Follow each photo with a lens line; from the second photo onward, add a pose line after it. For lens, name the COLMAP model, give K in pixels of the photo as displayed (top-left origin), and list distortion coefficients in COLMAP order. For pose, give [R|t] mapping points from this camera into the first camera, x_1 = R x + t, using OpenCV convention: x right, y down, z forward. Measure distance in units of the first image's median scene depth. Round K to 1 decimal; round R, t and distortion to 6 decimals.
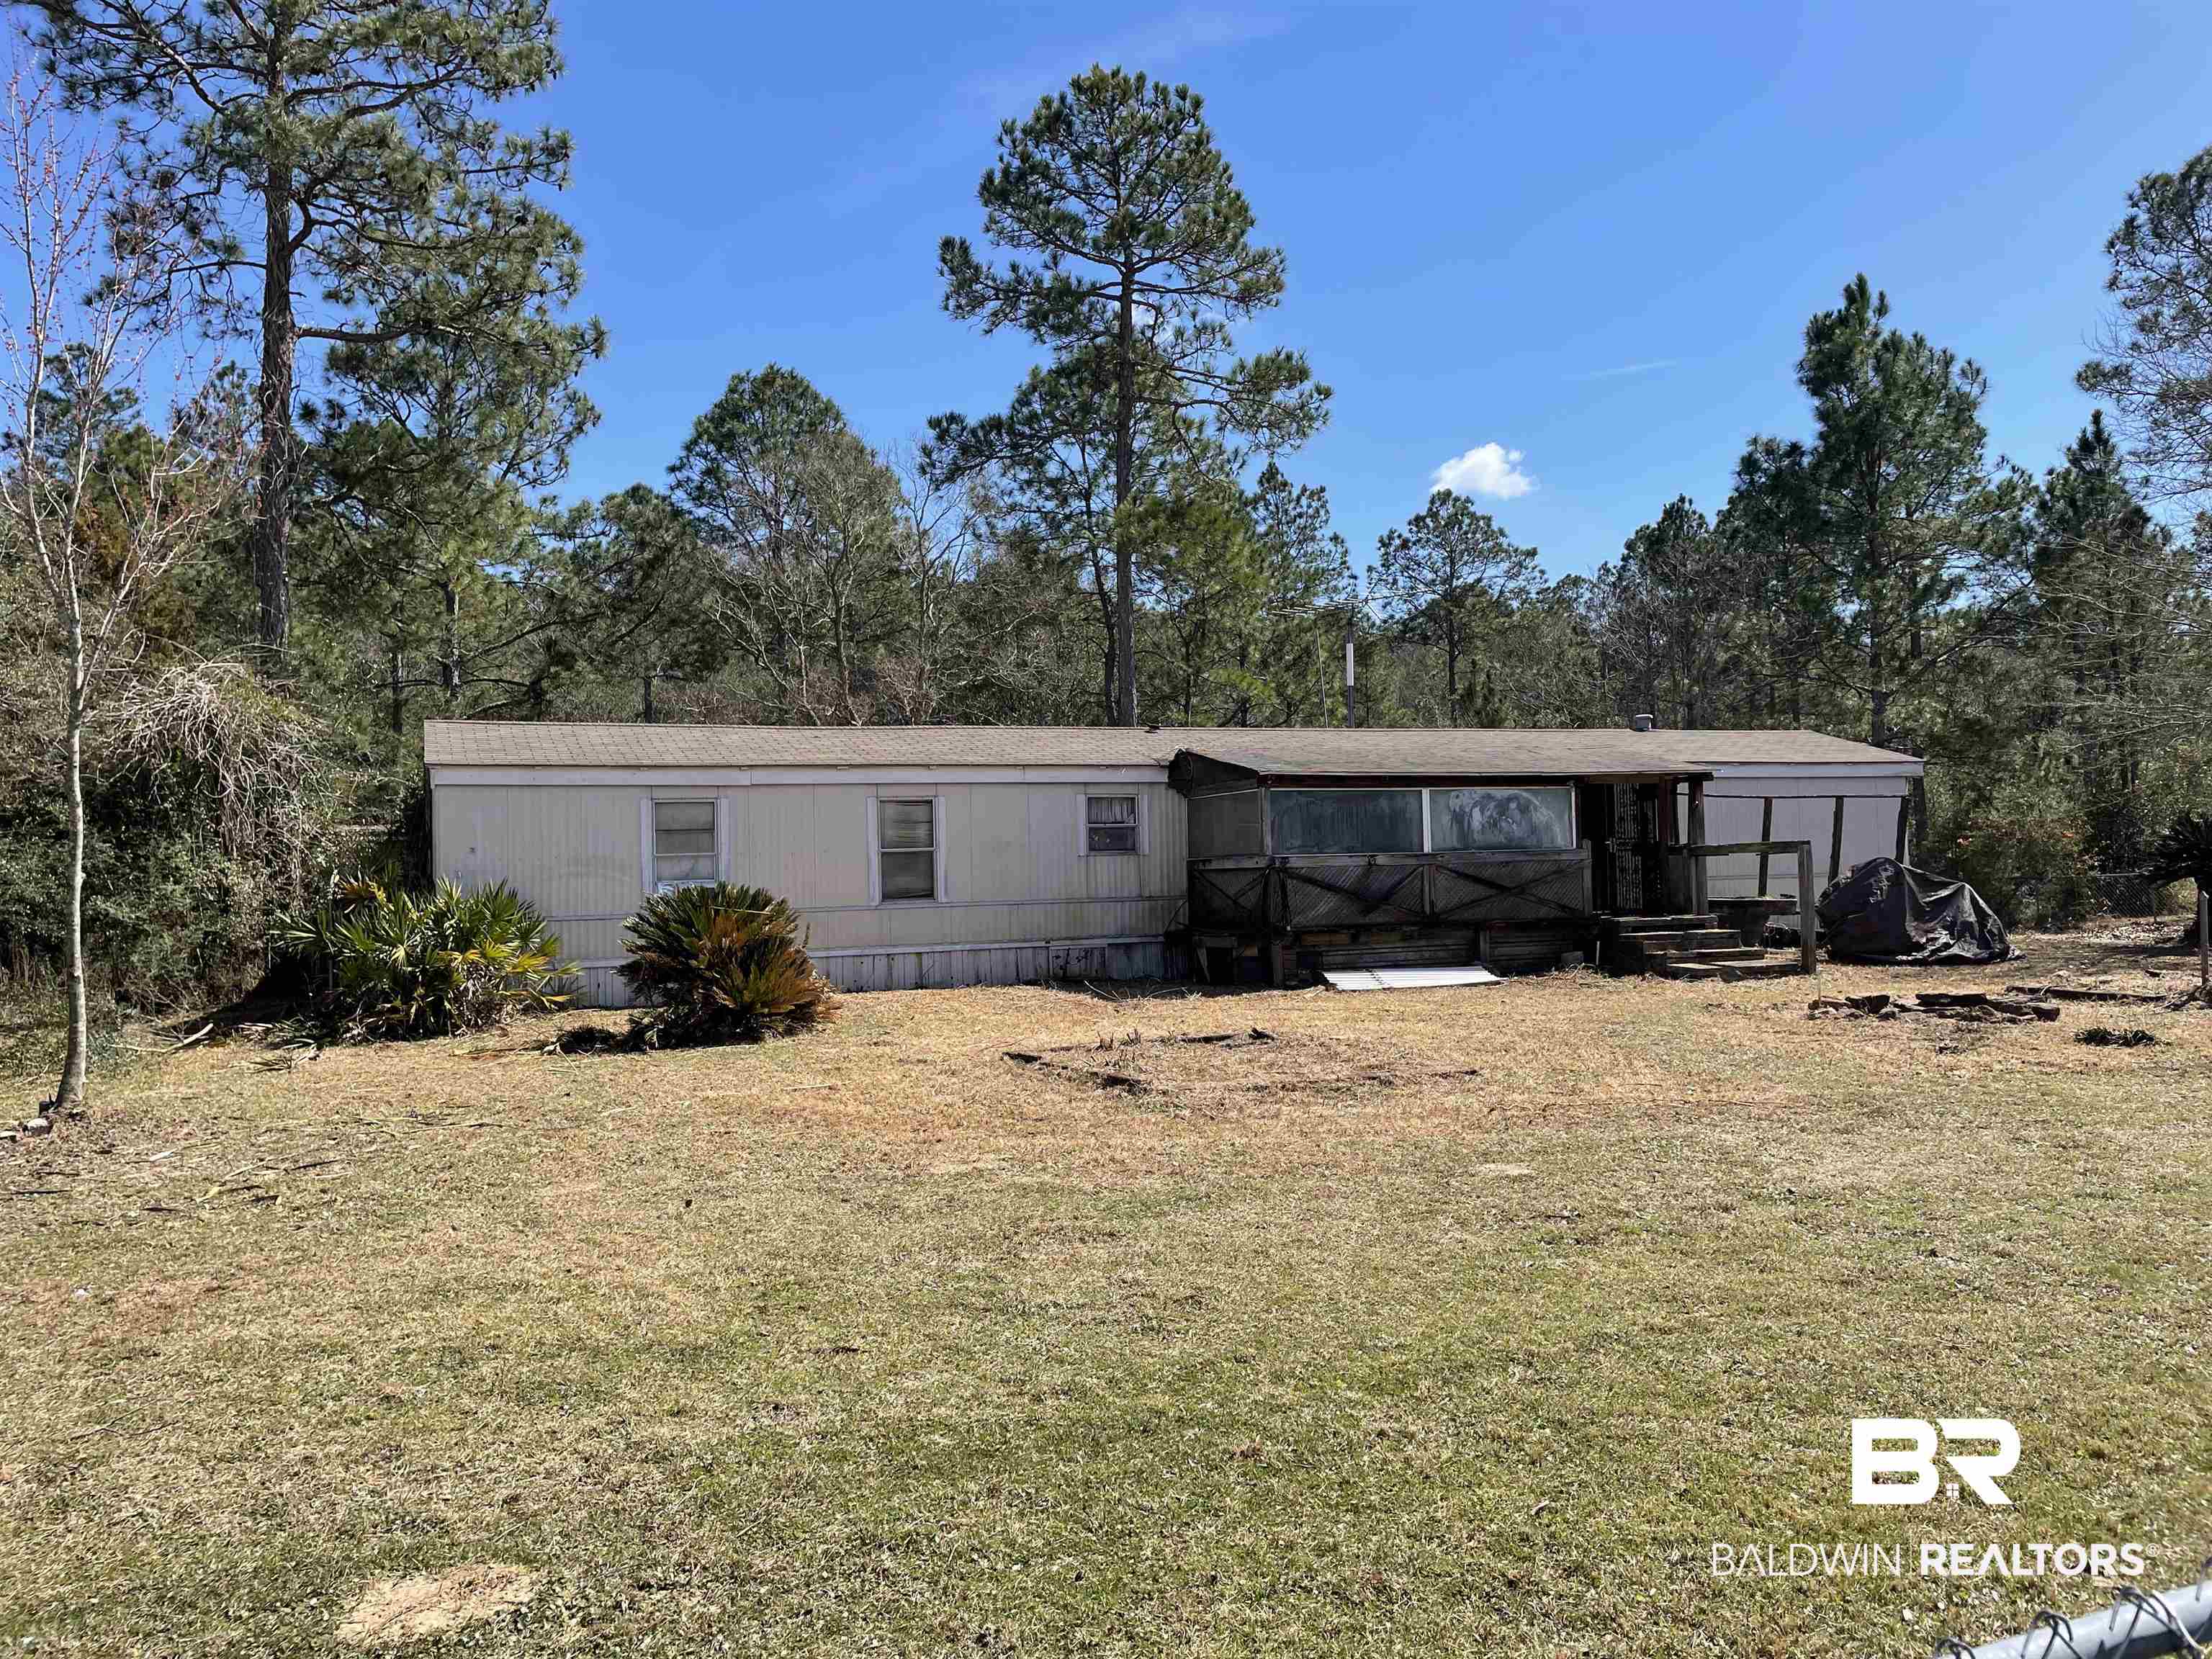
lens RADIAL K [[1659.4, 0, 1115.1], [0, 1659.4, 820.5], [0, 0, 1]] dist [0.123259, -0.178613]
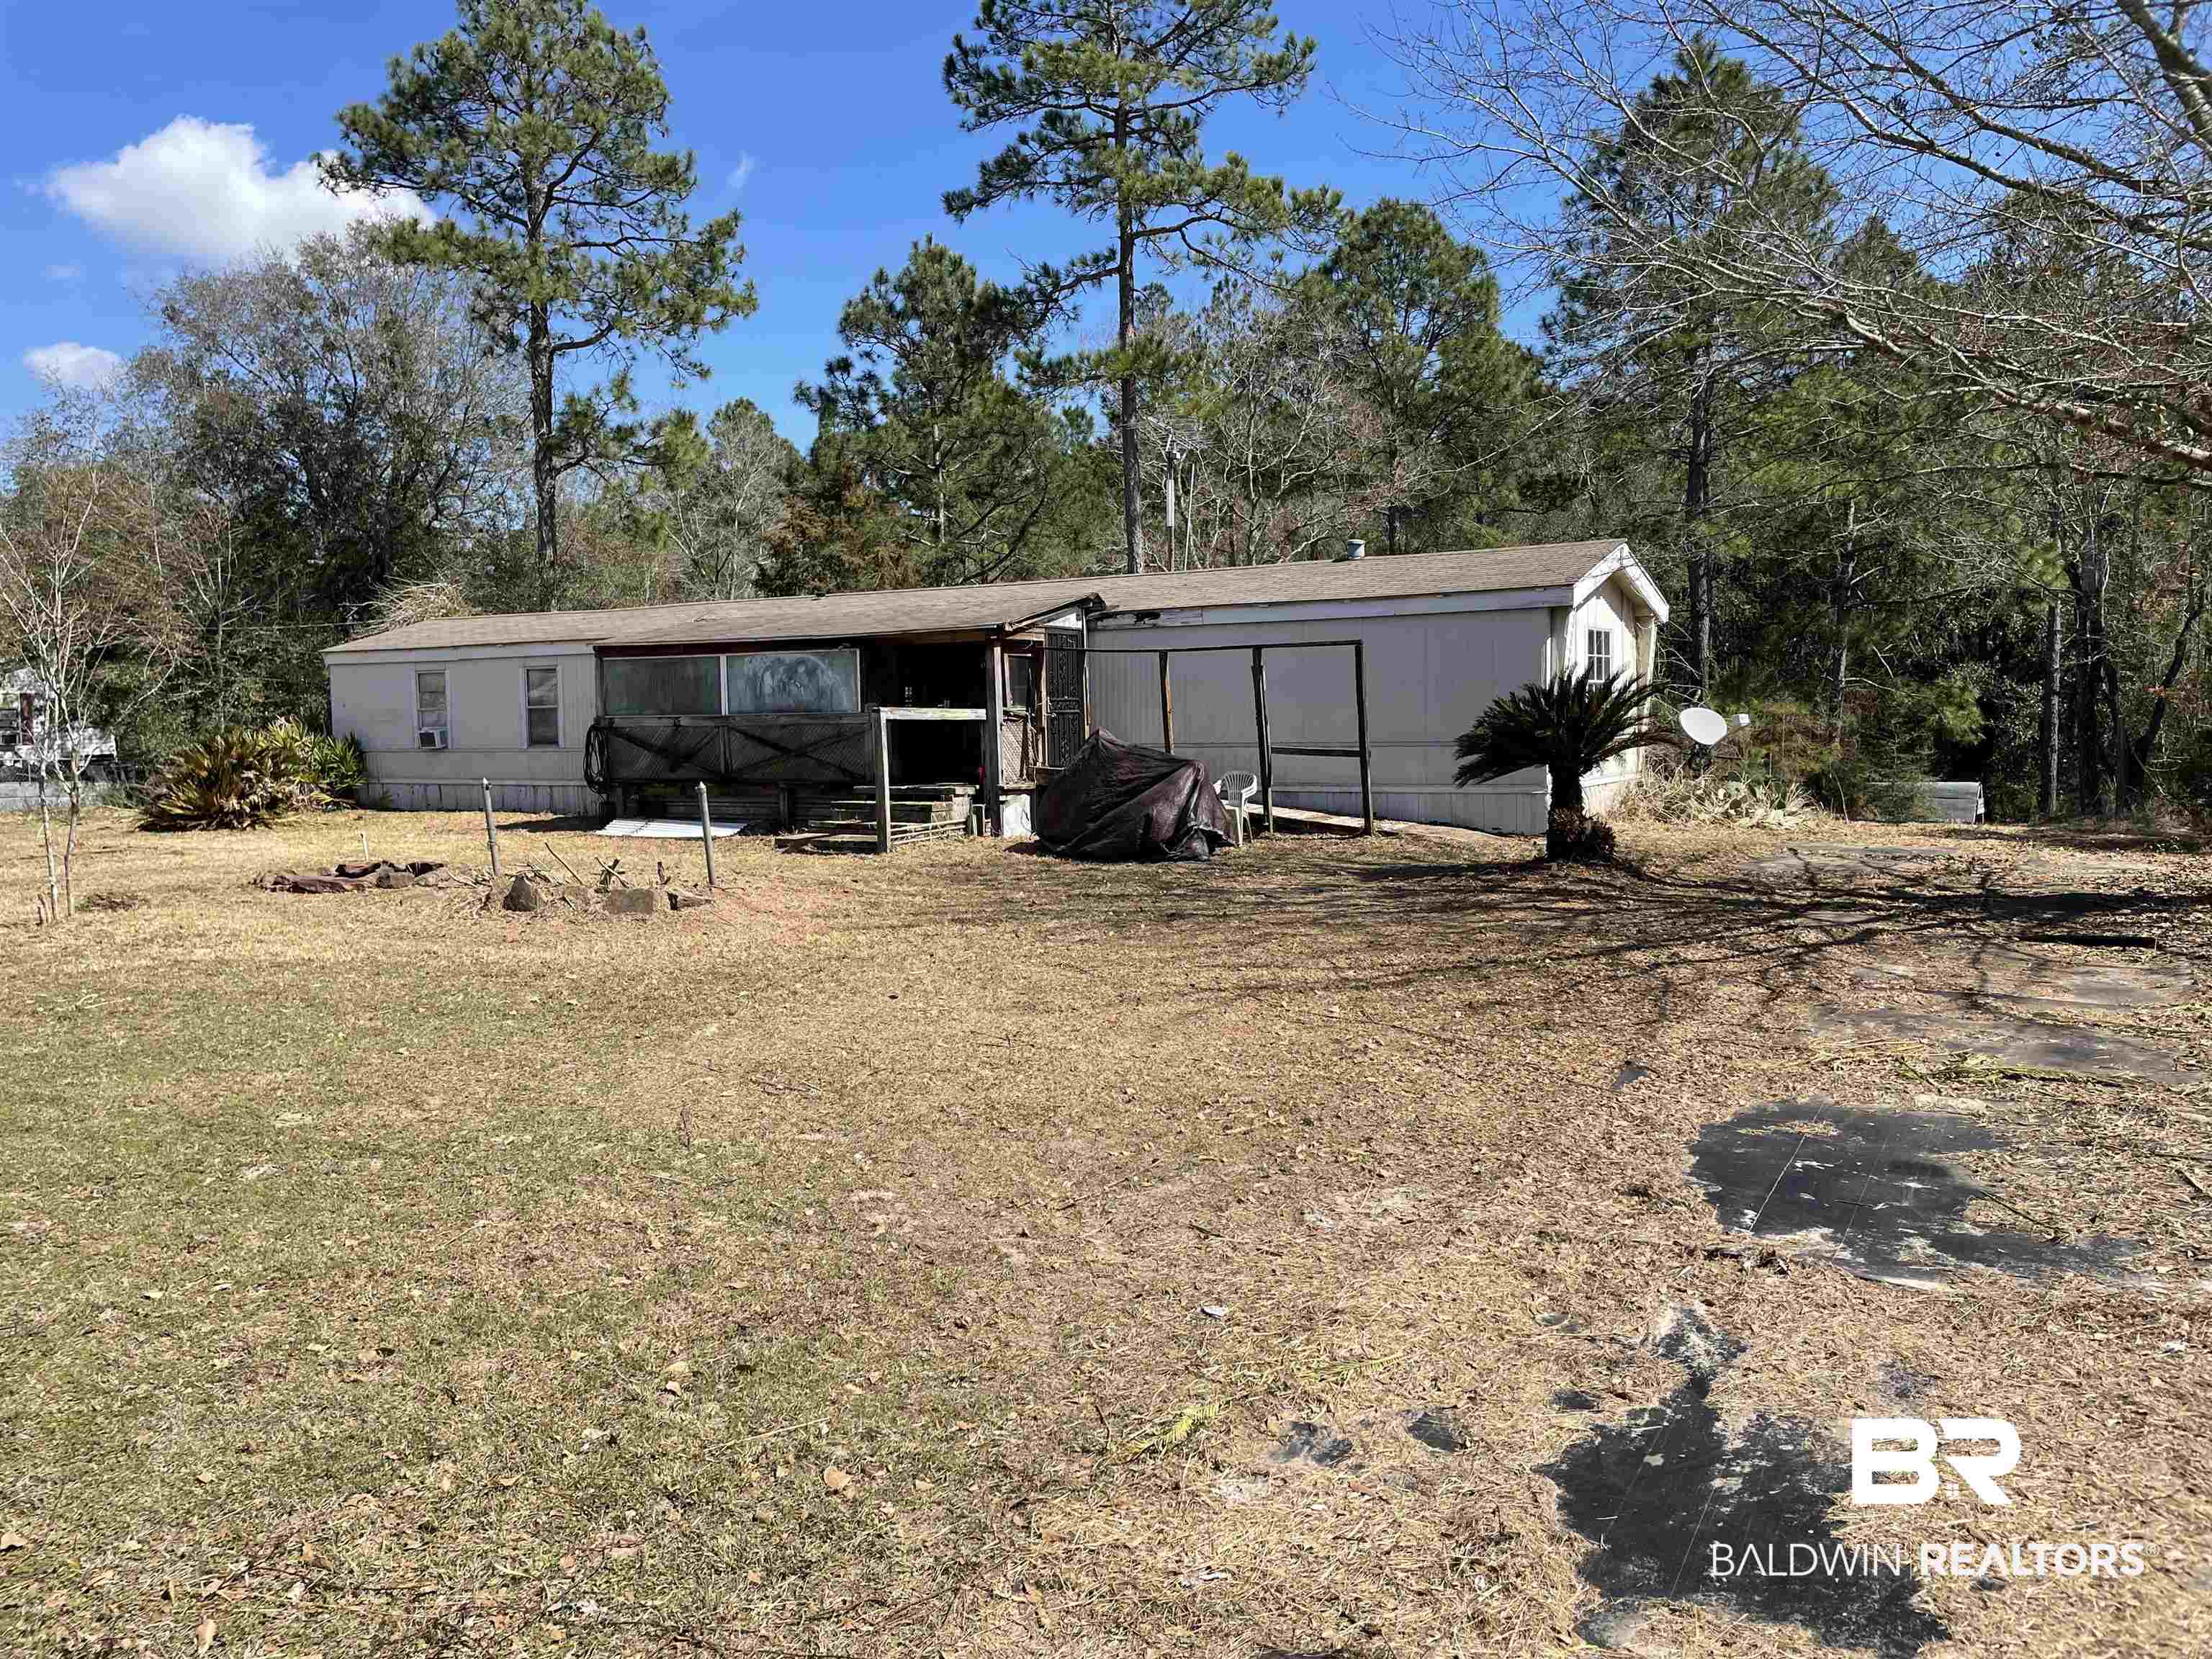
lens RADIAL K [[1659.4, 0, 1115.1], [0, 1659.4, 820.5], [0, 0, 1]] dist [0.123259, -0.178613]
pose [[0.606106, 0.064696, -0.792748, 1.185867], [0.023192, 0.994825, 0.098919, -0.013537], [0.795045, -0.078341, 0.601469, 0.546227]]
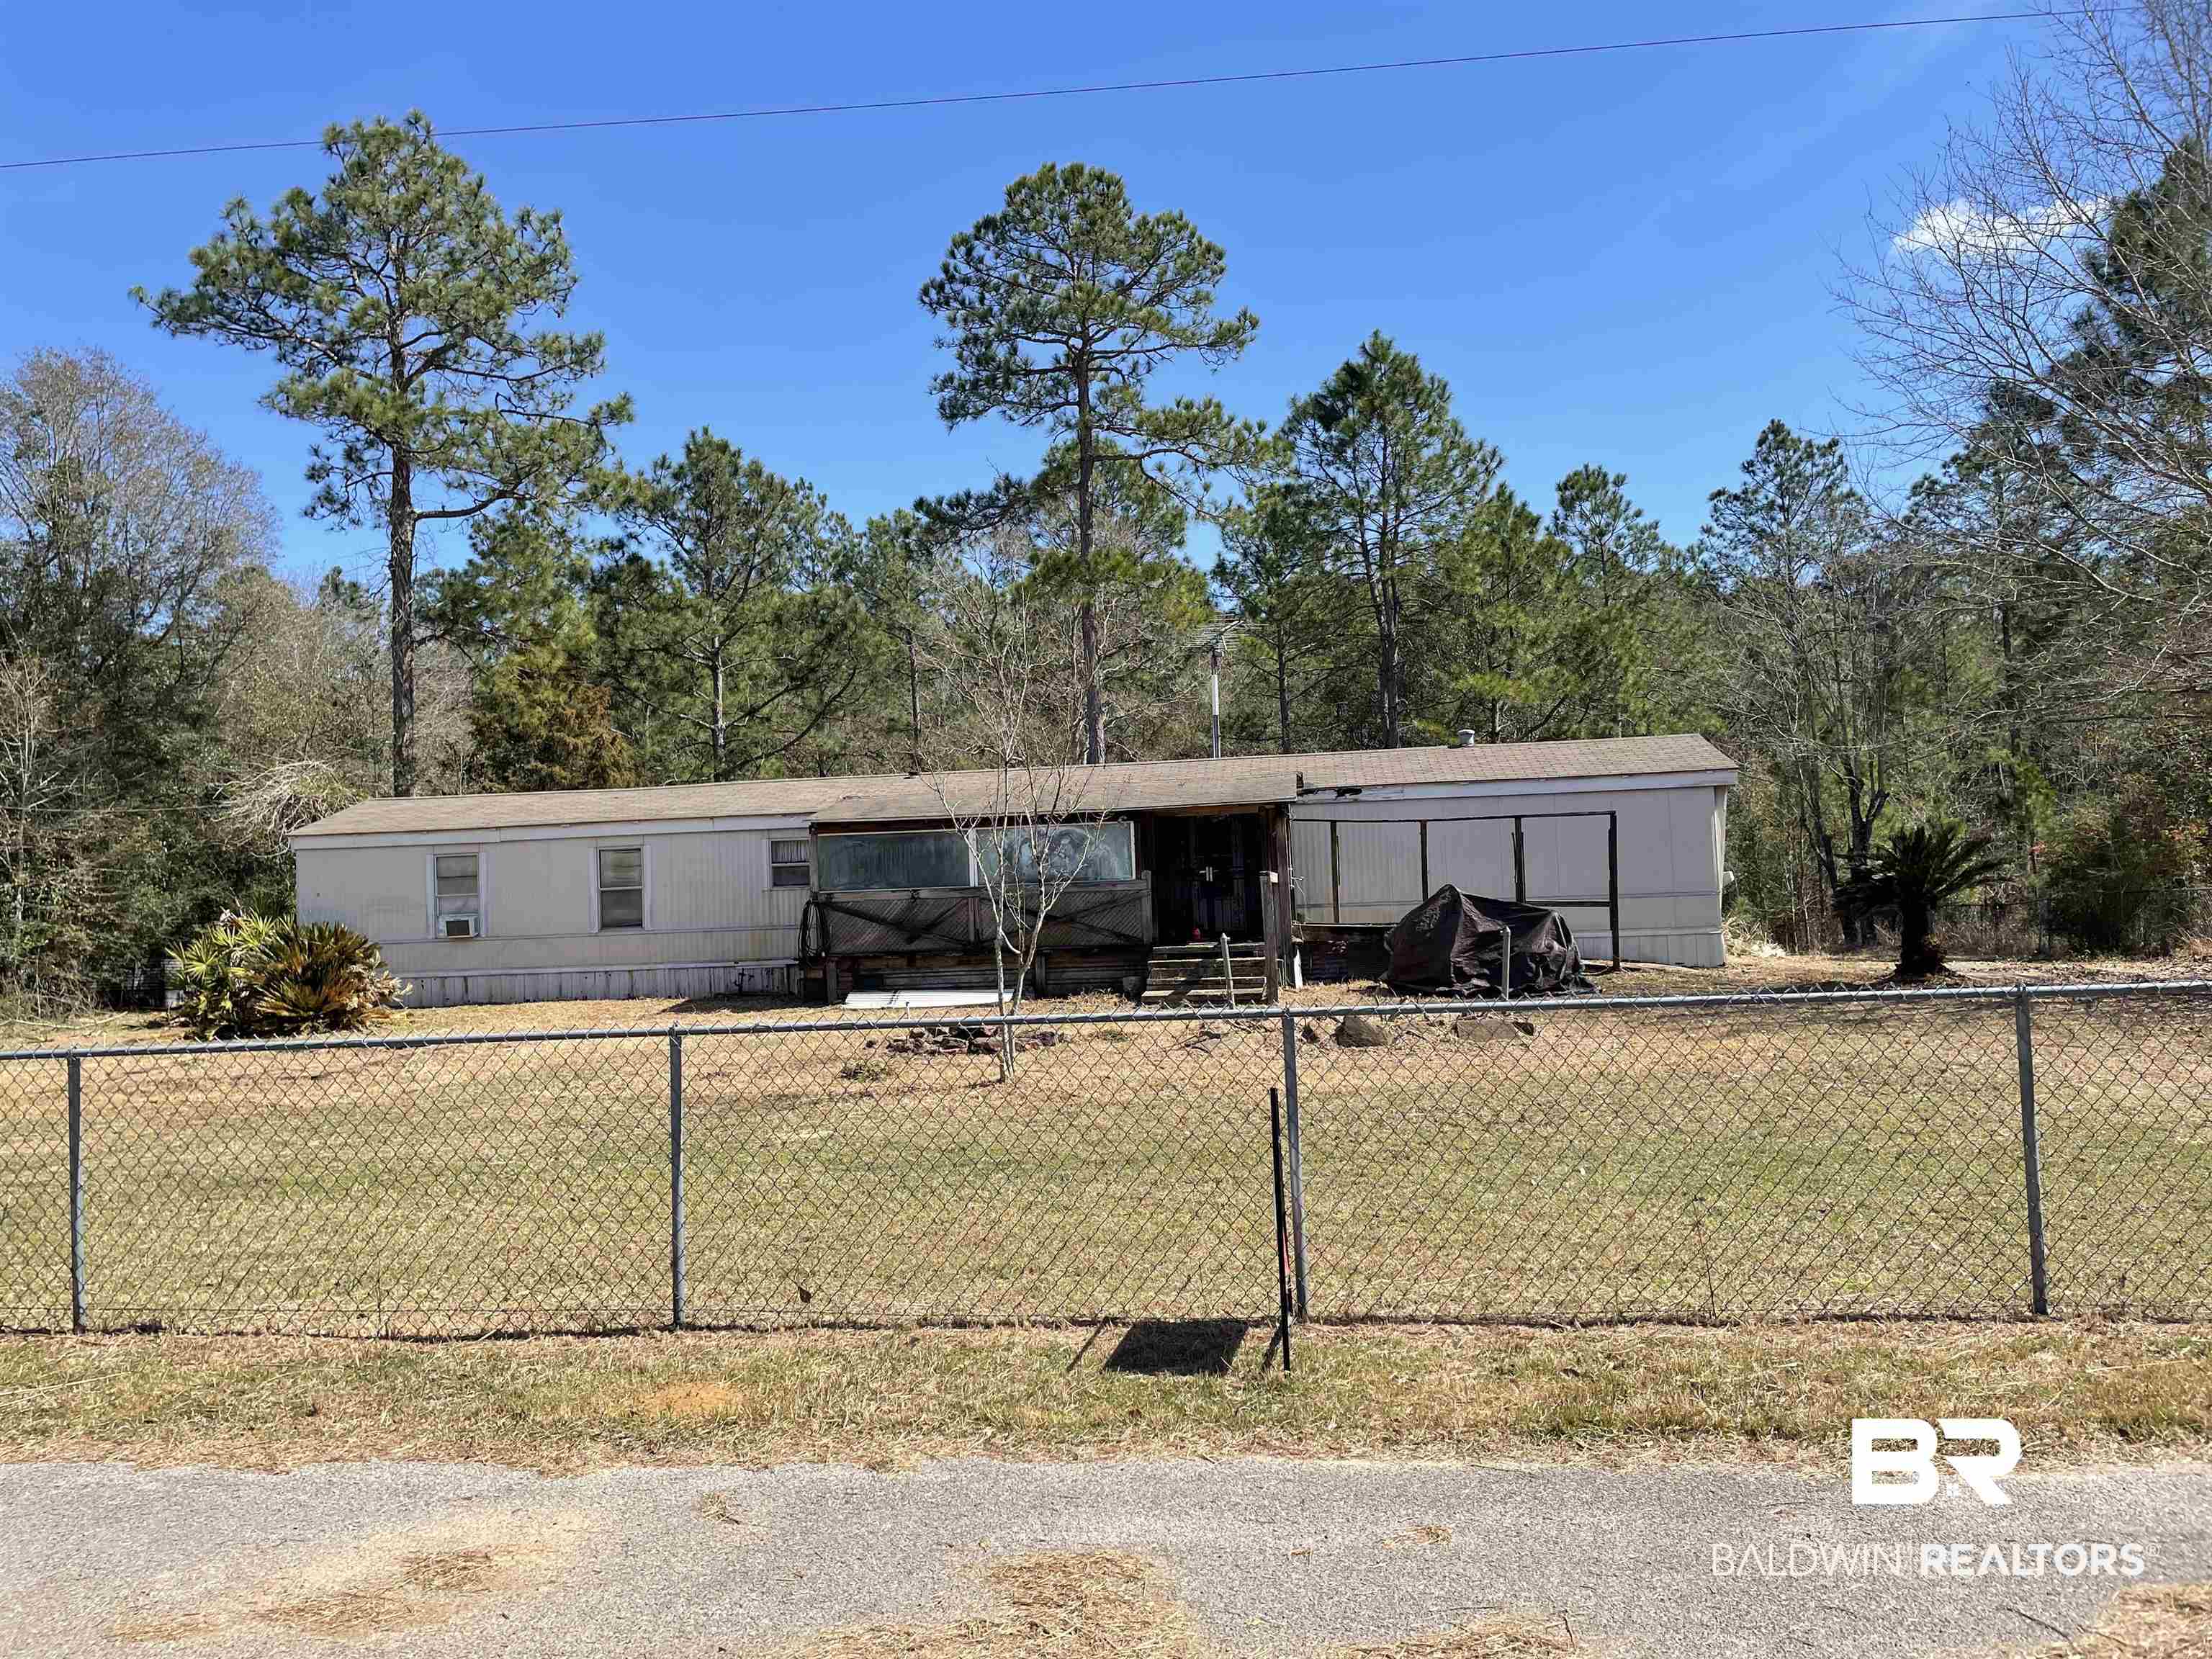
lens RADIAL K [[1659.4, 0, 1115.1], [0, 1659.4, 820.5], [0, 0, 1]] dist [0.123259, -0.178613]
pose [[0.867787, -0.028302, -0.496130, 0.814987], [0.030200, 0.999535, -0.004195, -0.016979], [0.496018, -0.011343, 0.868238, 0.085955]]
